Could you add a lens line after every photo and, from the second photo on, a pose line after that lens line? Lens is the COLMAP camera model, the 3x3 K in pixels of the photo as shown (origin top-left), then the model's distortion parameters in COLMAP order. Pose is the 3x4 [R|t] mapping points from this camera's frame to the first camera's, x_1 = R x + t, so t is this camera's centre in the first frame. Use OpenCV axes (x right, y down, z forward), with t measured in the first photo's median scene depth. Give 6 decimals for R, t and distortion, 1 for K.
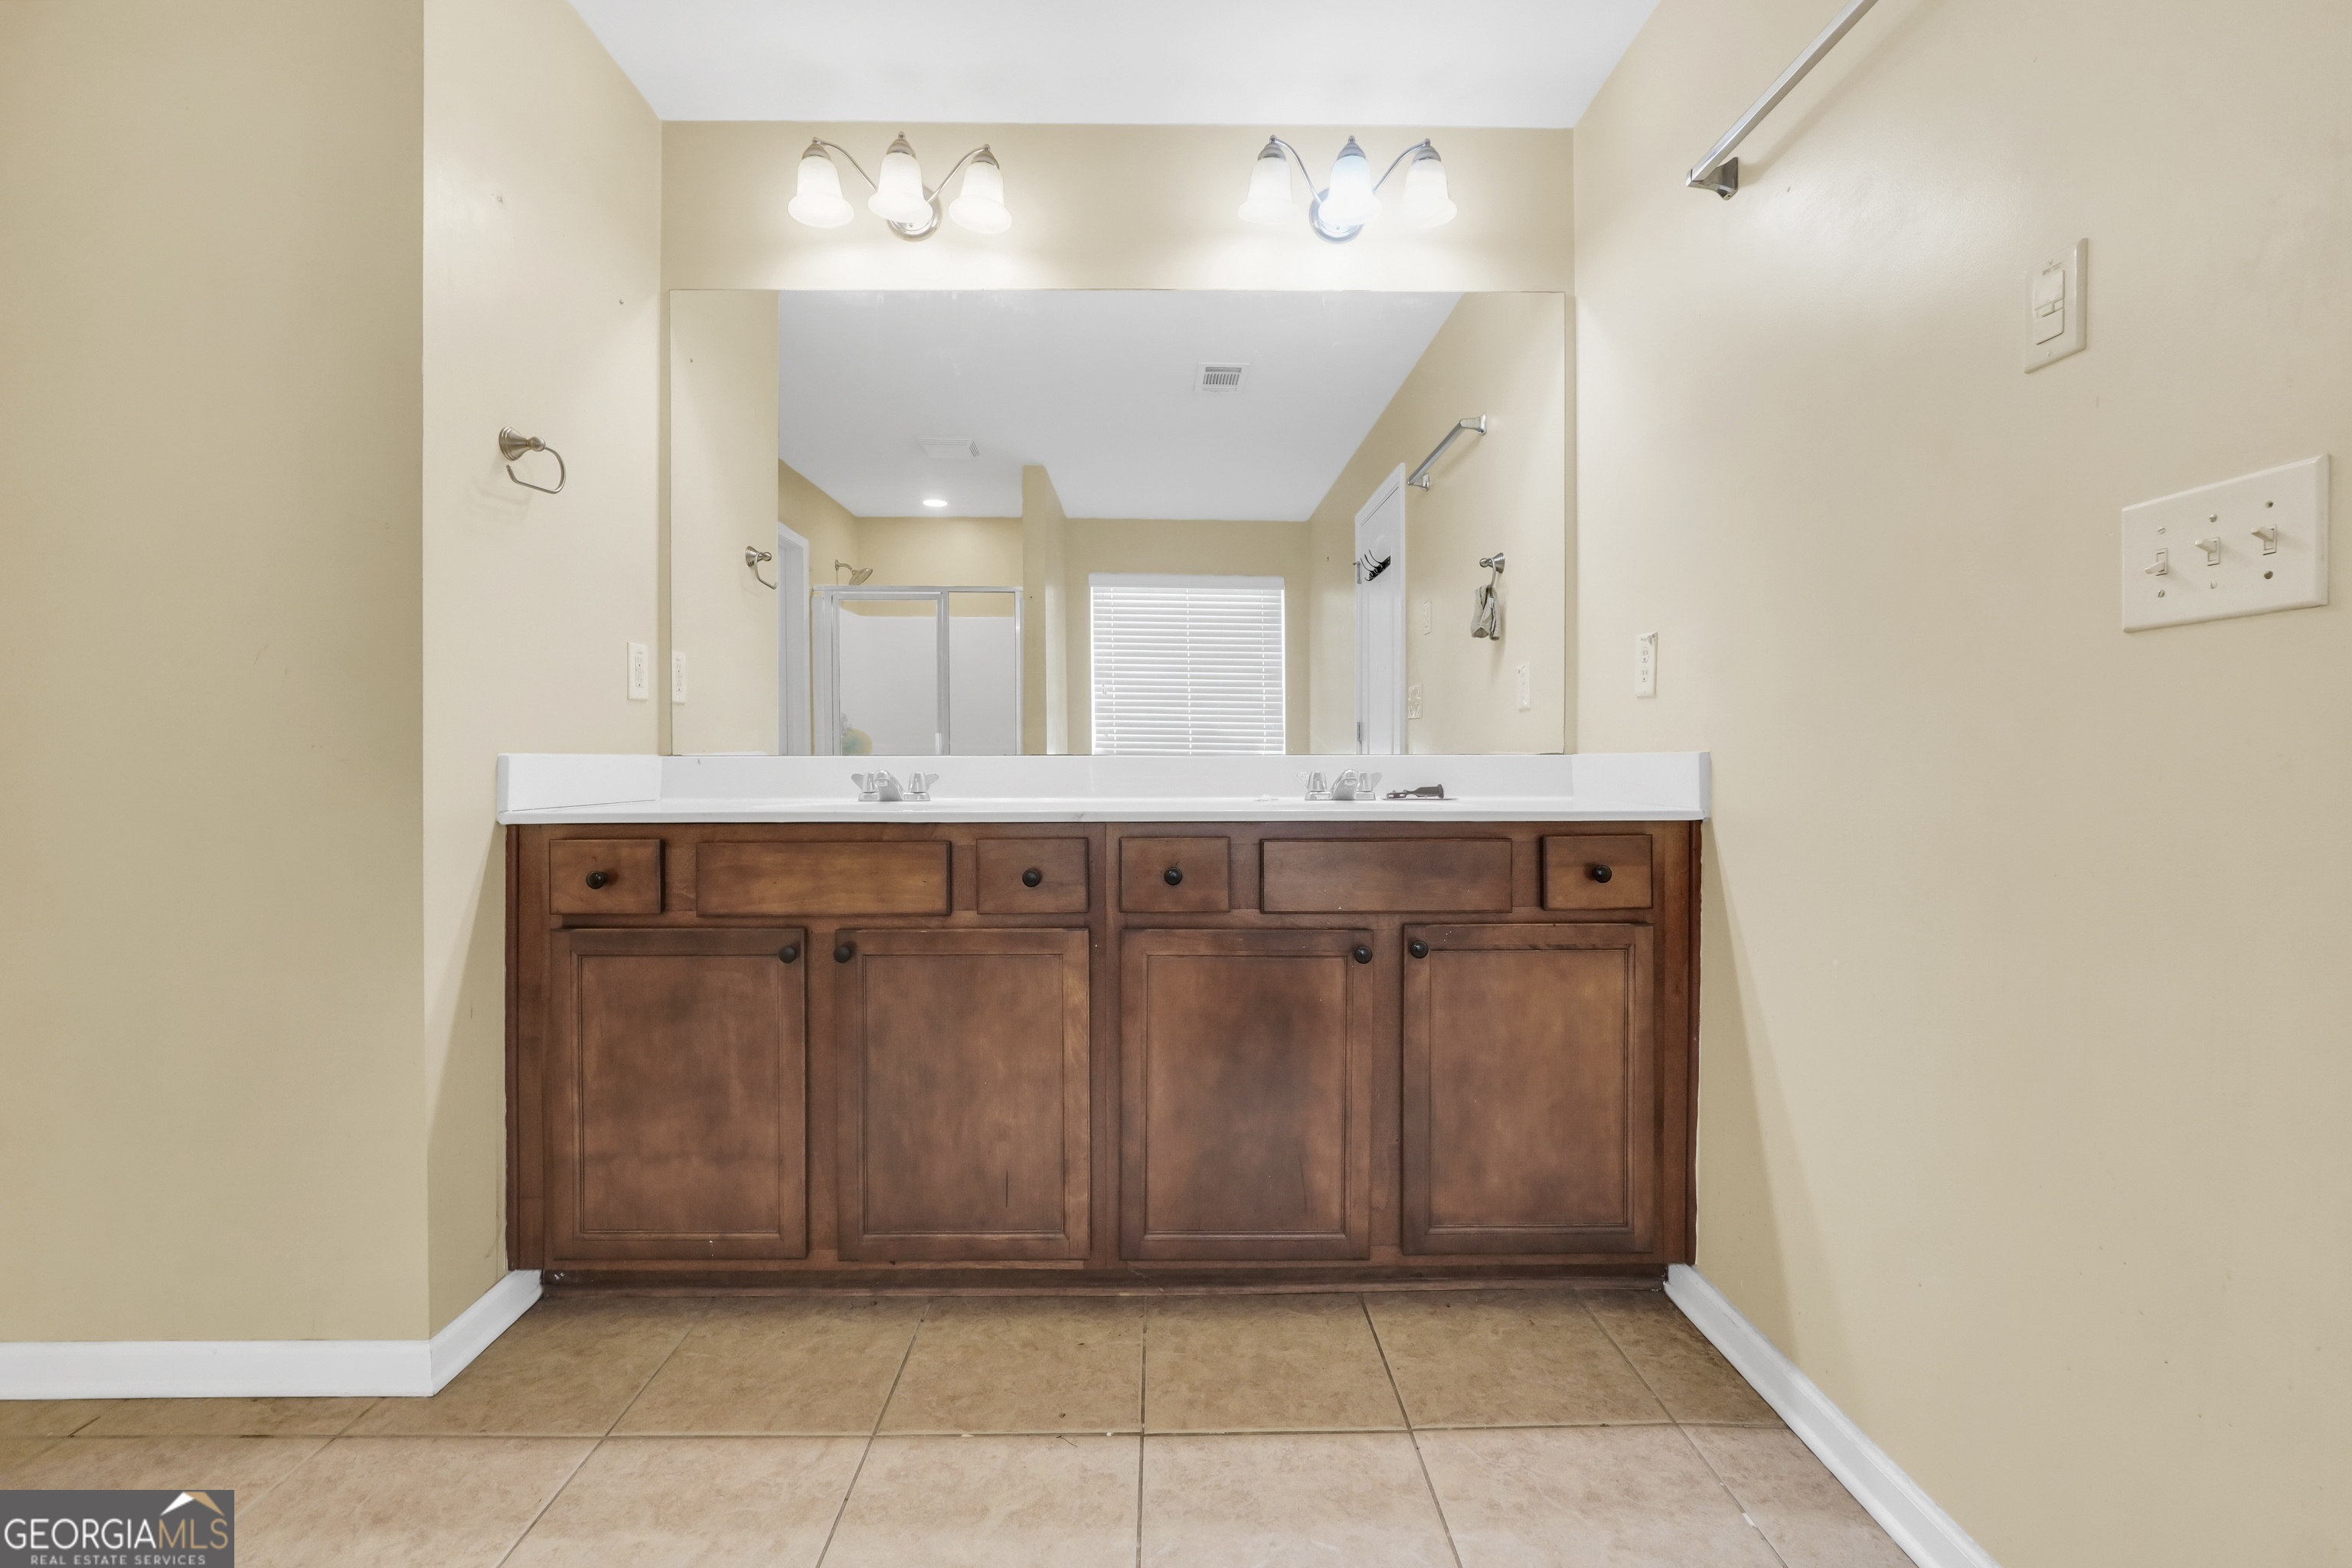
lens RADIAL K [[998.0, 0, 1162.6], [0, 998.0, 768.0], [0, 0, 1]] dist [-0.022348, 0.007774]
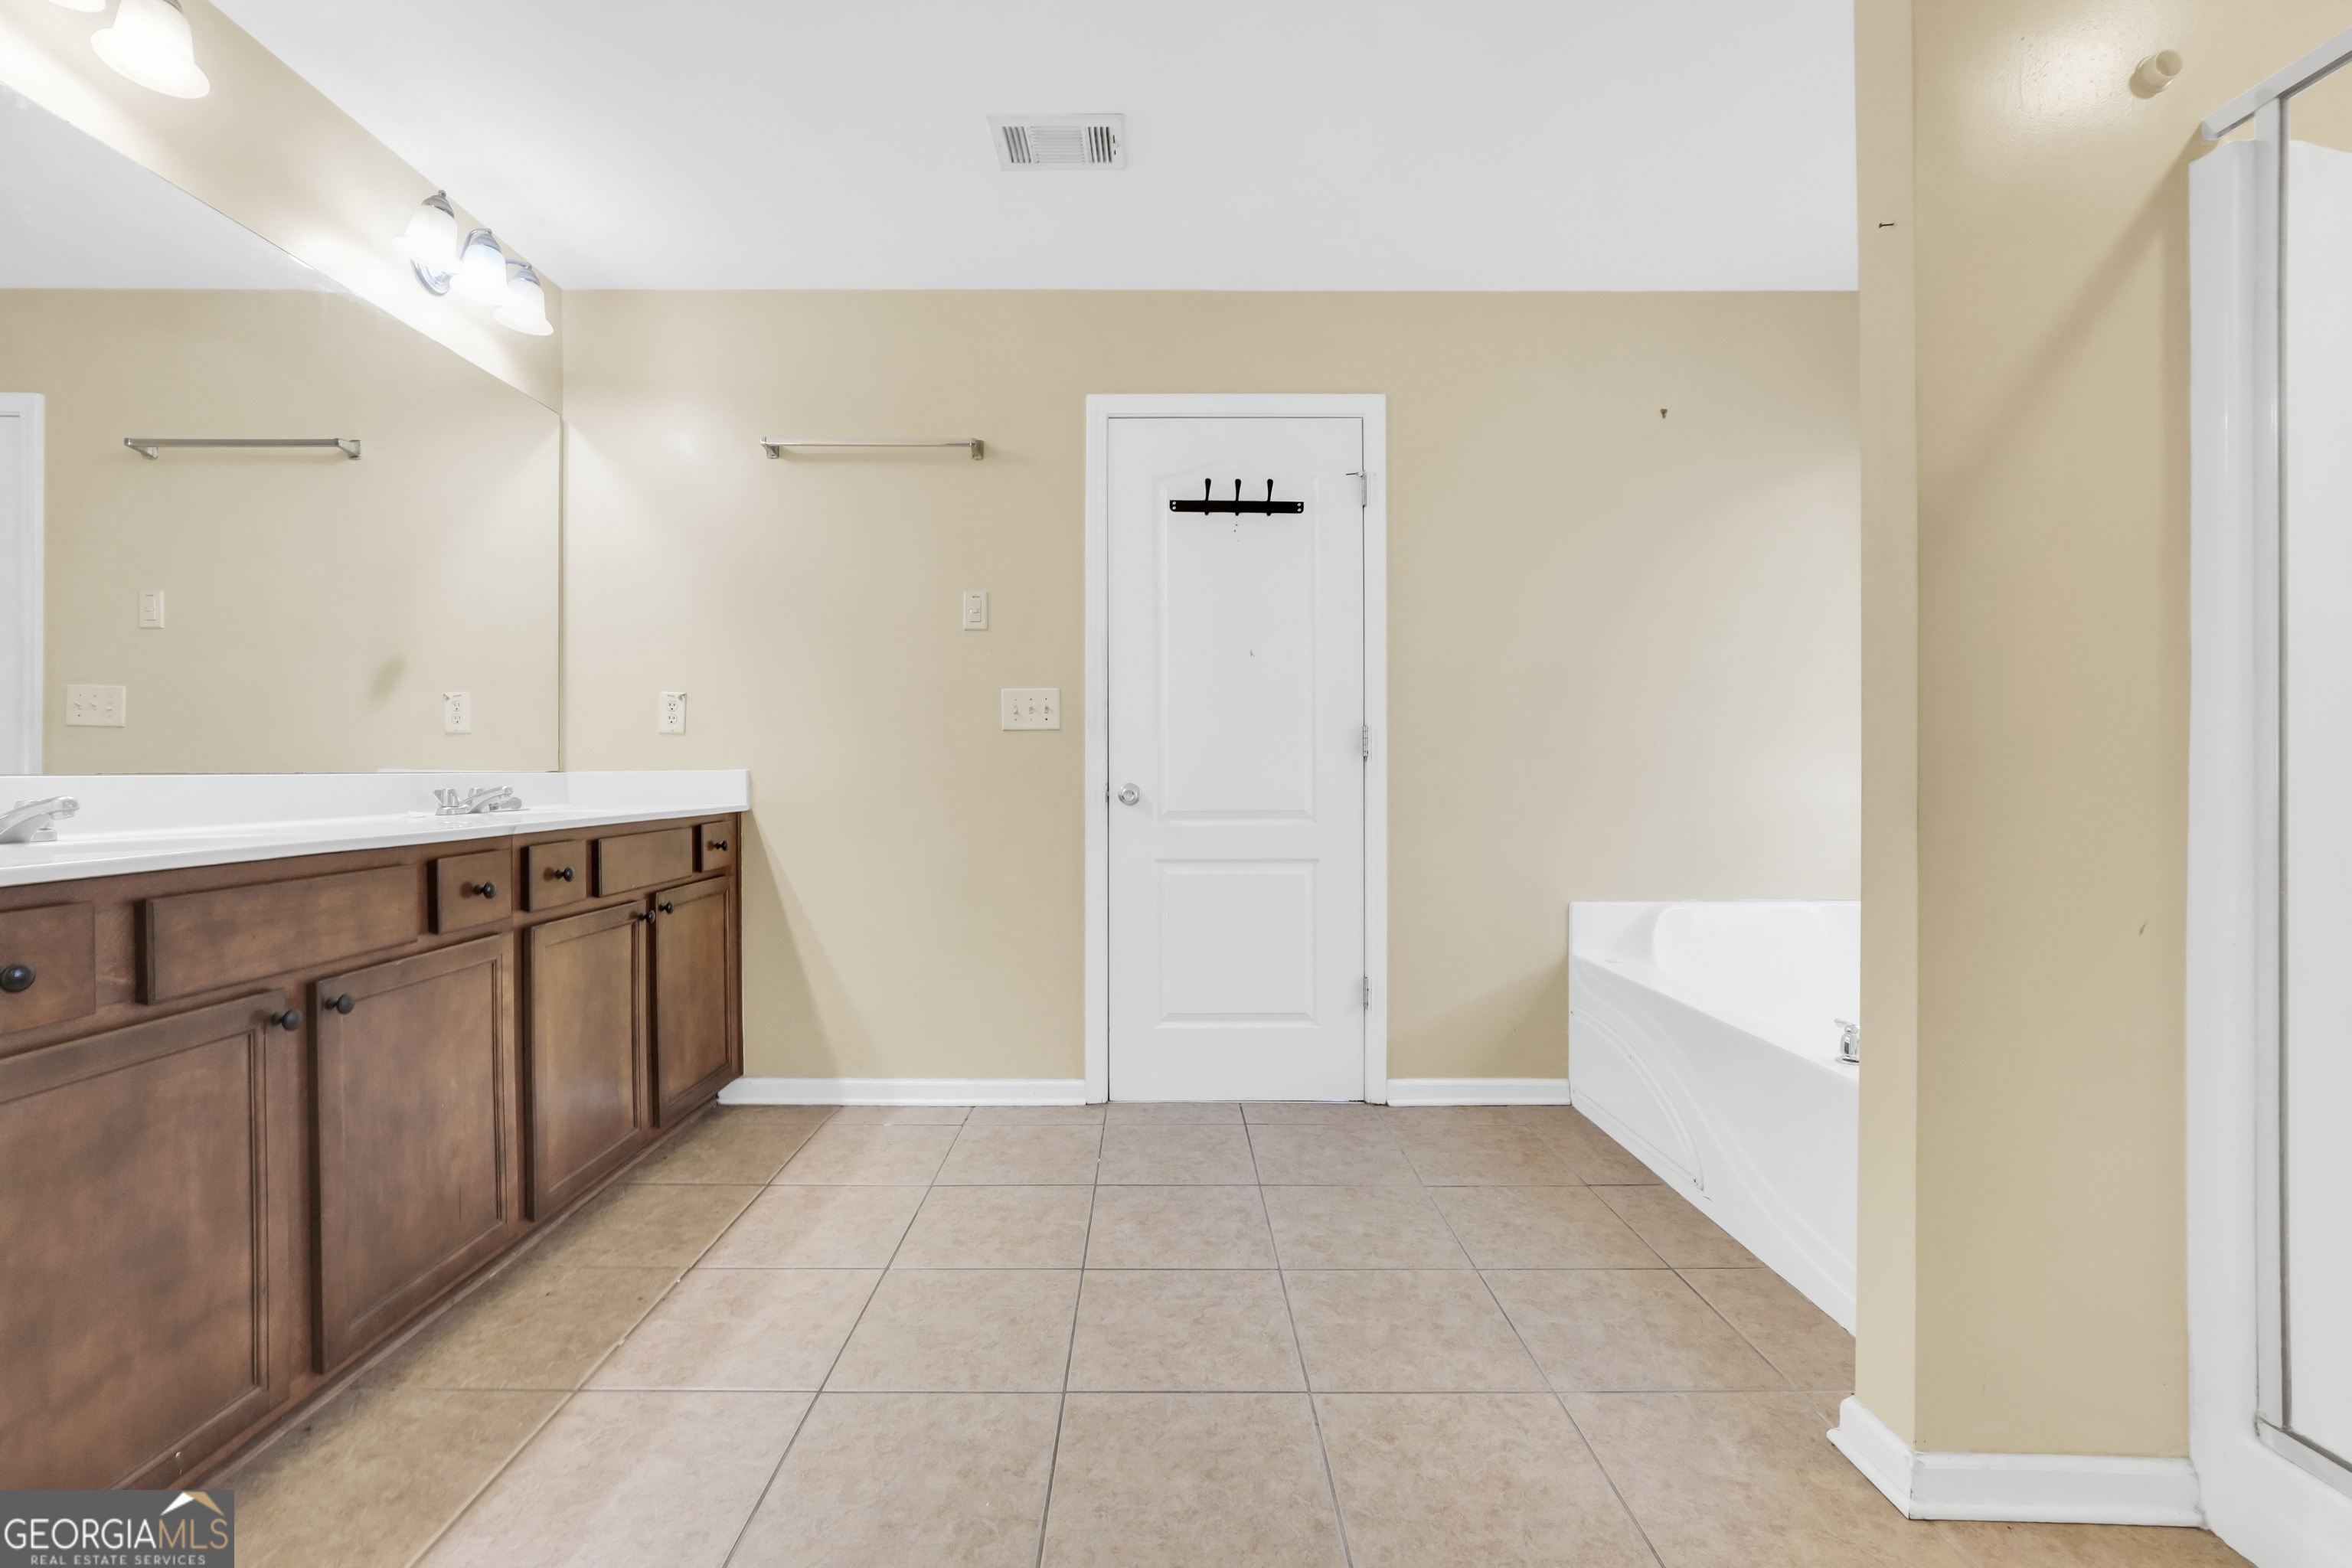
lens RADIAL K [[998.0, 0, 1162.6], [0, 998.0, 768.0], [0, 0, 1]] dist [-0.022348, 0.007774]
pose [[0.004724, 0.000108, 0.999989, -1.166214], [0.013836, 0.999904, -0.000173, -0.008555], [-0.999893, 0.013837, 0.004722, 0.277118]]
